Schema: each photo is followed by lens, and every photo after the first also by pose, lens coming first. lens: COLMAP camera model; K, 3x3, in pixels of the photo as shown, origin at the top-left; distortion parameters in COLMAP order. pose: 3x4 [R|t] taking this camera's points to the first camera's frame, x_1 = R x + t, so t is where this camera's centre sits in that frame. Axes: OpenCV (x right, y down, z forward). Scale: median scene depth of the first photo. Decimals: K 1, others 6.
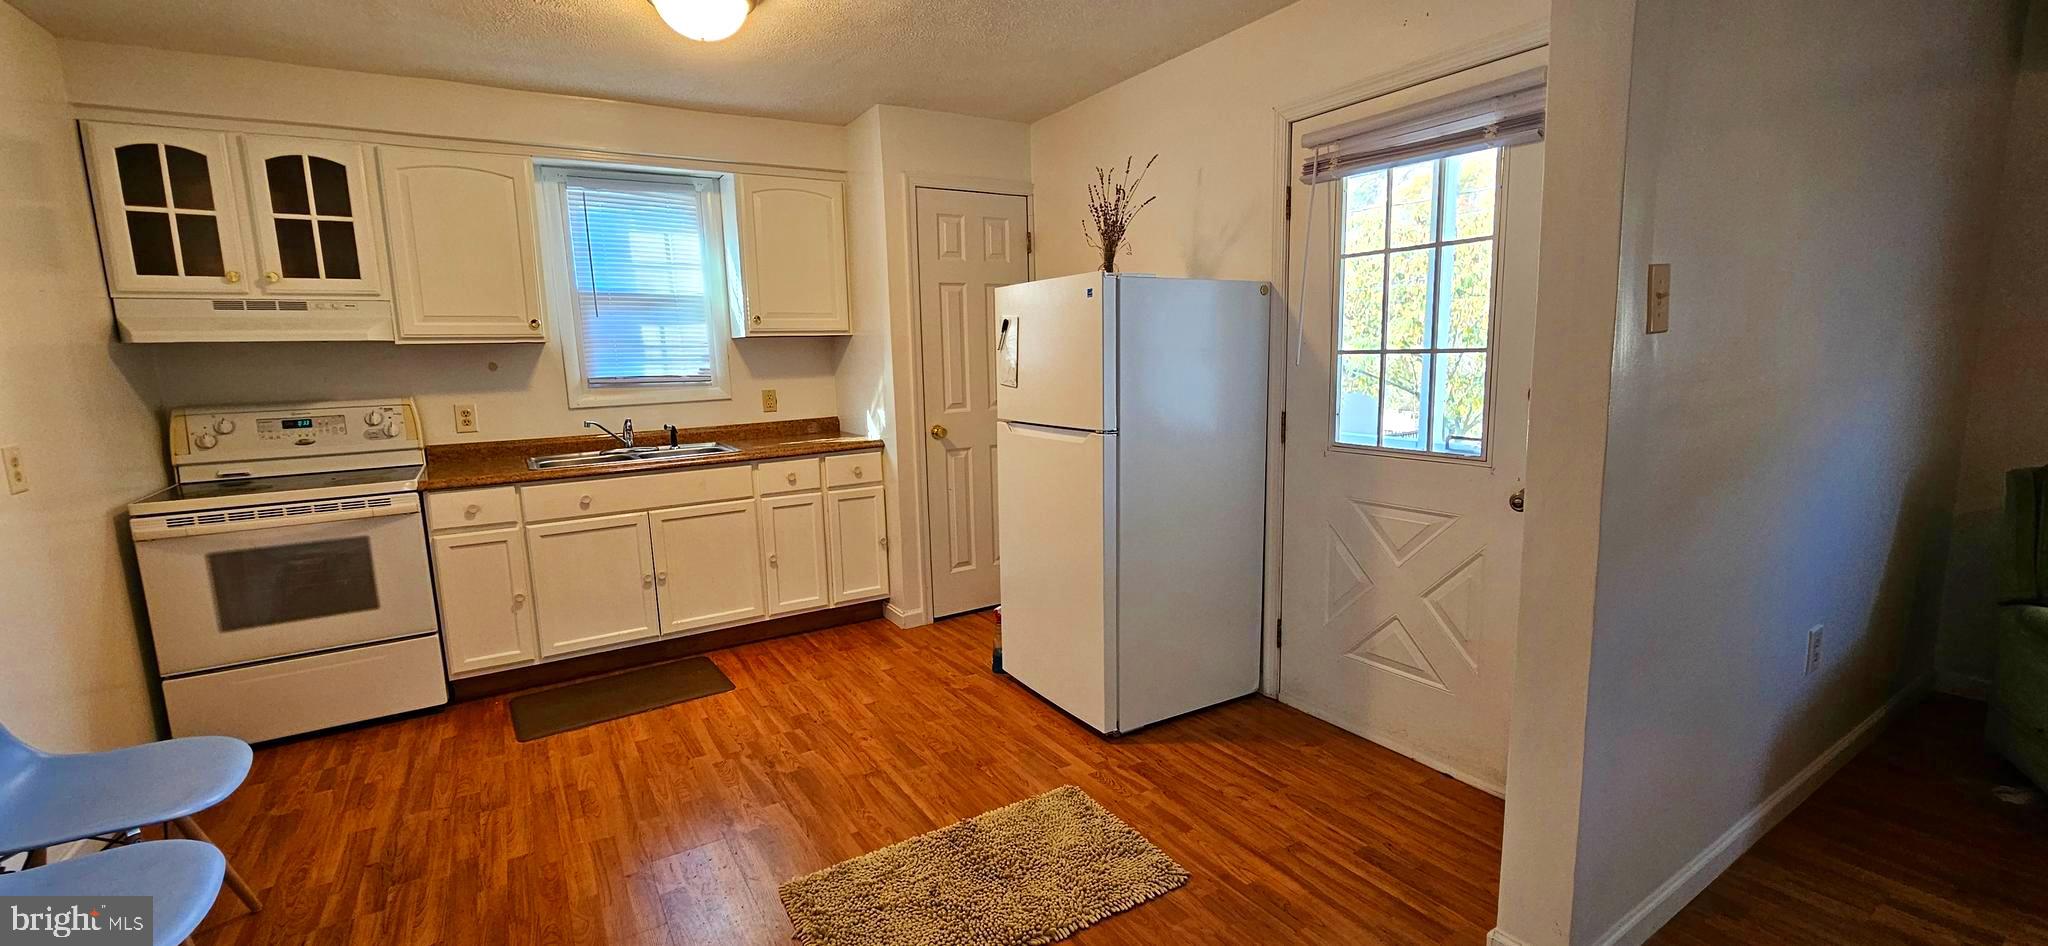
lens RADIAL K [[853.5, 0, 1015.7], [0, 853.5, 479.5], [0, 0, 1]] dist [-0.000670, 0.000770]
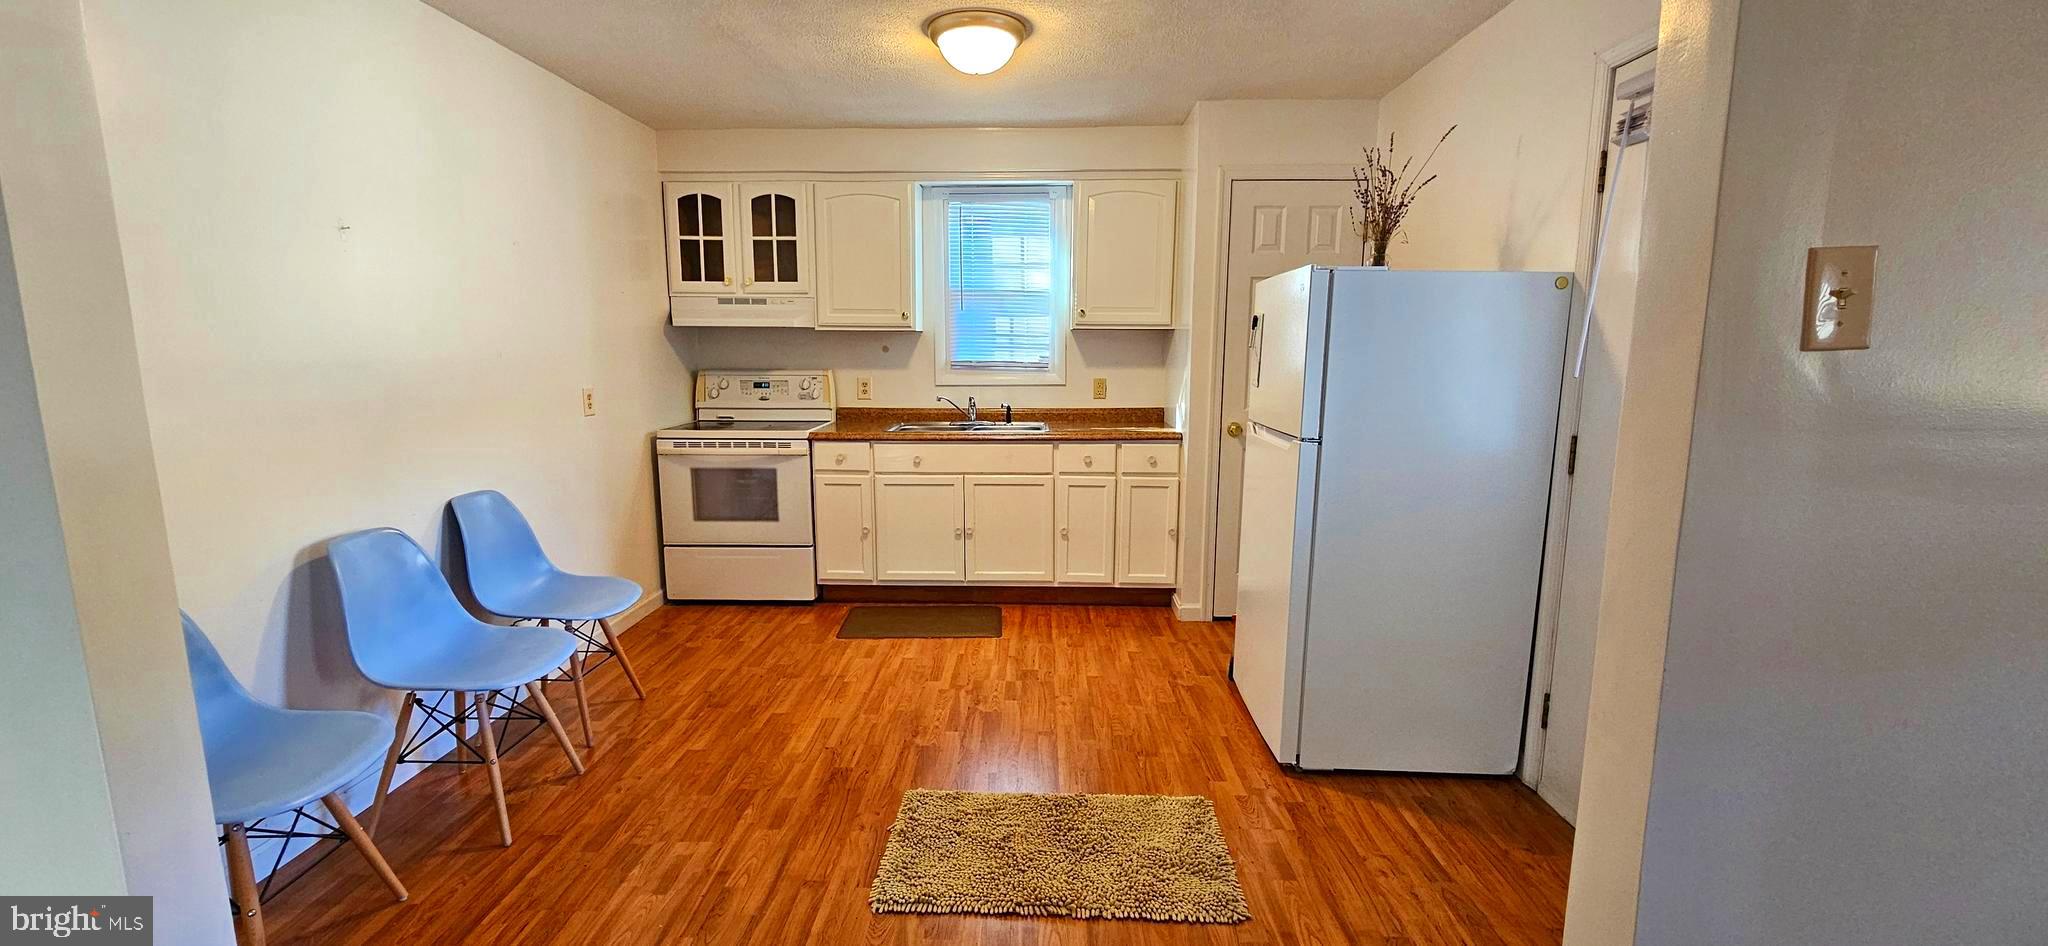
lens RADIAL K [[853.5, 0, 1001.6], [0, 853.5, 480.3], [0, 0, 1]] dist [-0.000670, 0.000770]
pose [[0.829653, 0.115349, -0.546233, 0.298787], [-0.109367, 0.993045, 0.043589, -0.014635], [0.547462, 0.023576, 0.836498, 0.043235]]
